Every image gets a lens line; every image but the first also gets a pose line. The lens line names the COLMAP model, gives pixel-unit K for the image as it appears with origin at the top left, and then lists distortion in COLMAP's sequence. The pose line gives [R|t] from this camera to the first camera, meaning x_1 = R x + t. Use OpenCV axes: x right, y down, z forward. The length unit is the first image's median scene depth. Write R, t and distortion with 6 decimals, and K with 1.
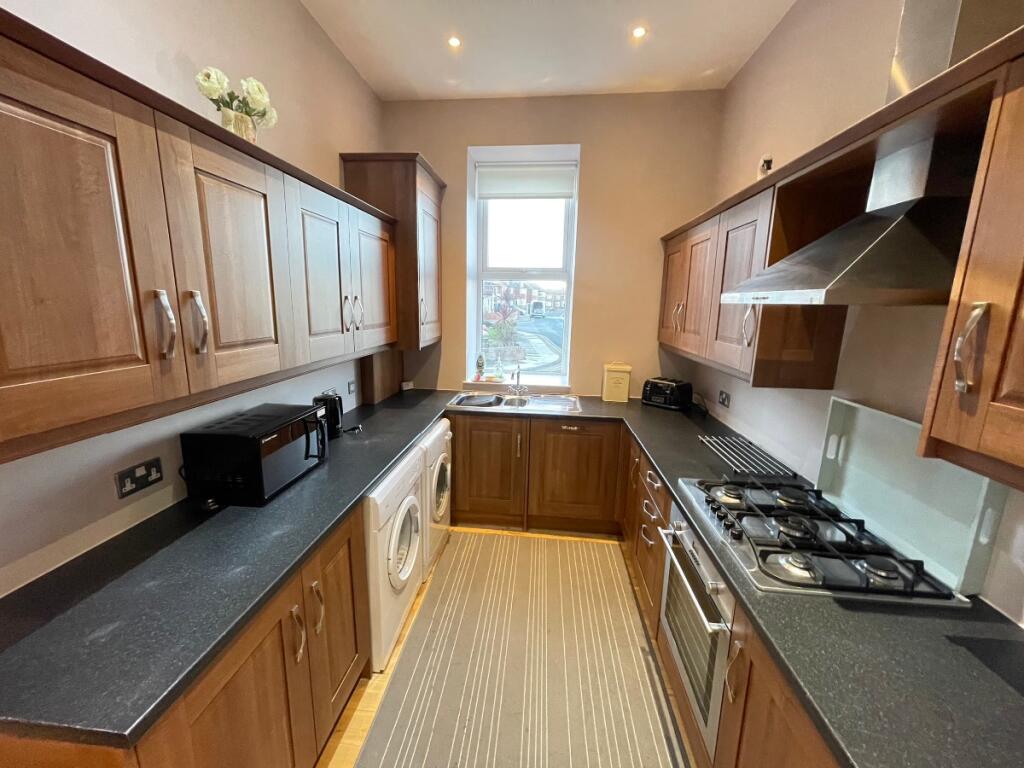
lens RADIAL K [[410.9, 0, 506.9], [0, 410.9, 382.8], [0, 0, 1]] dist [-0.007162, -0.000220]
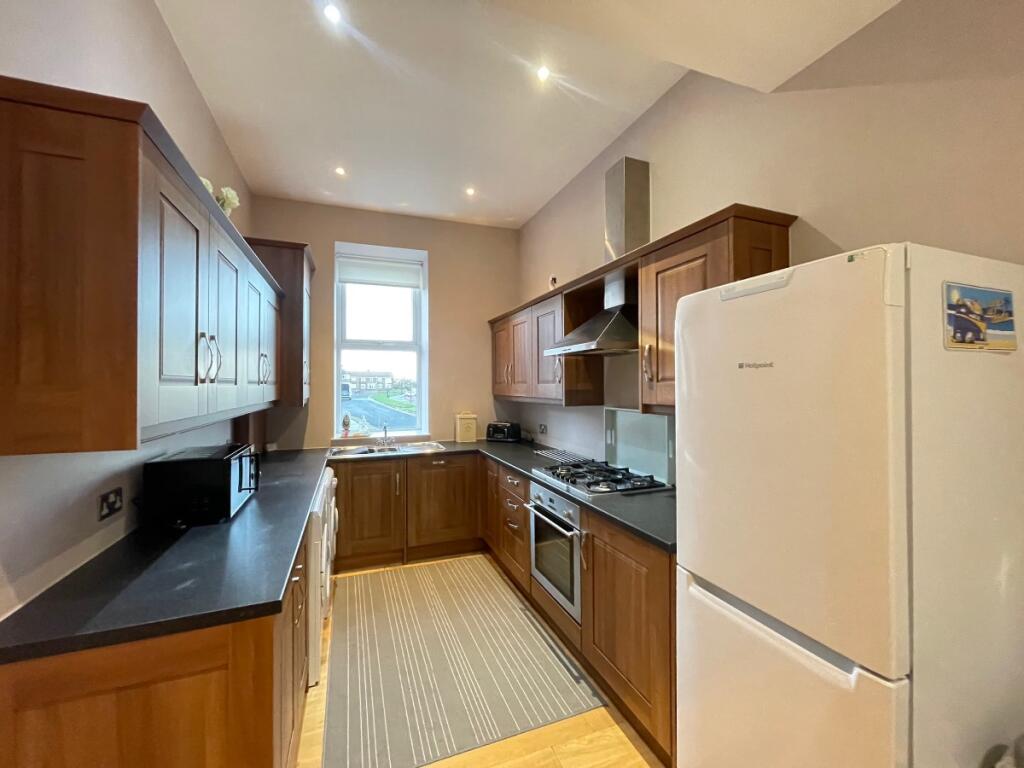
lens RADIAL K [[410.9, 0, 511.5], [0, 410.9, 381.9], [0, 0, 1]] dist [-0.007162, -0.000220]
pose [[0.889335, -0.020833, 0.456782, -0.230030], [0.110522, 0.979135, -0.170525, 0.113203], [-0.443698, 0.202138, 0.873082, -0.245941]]
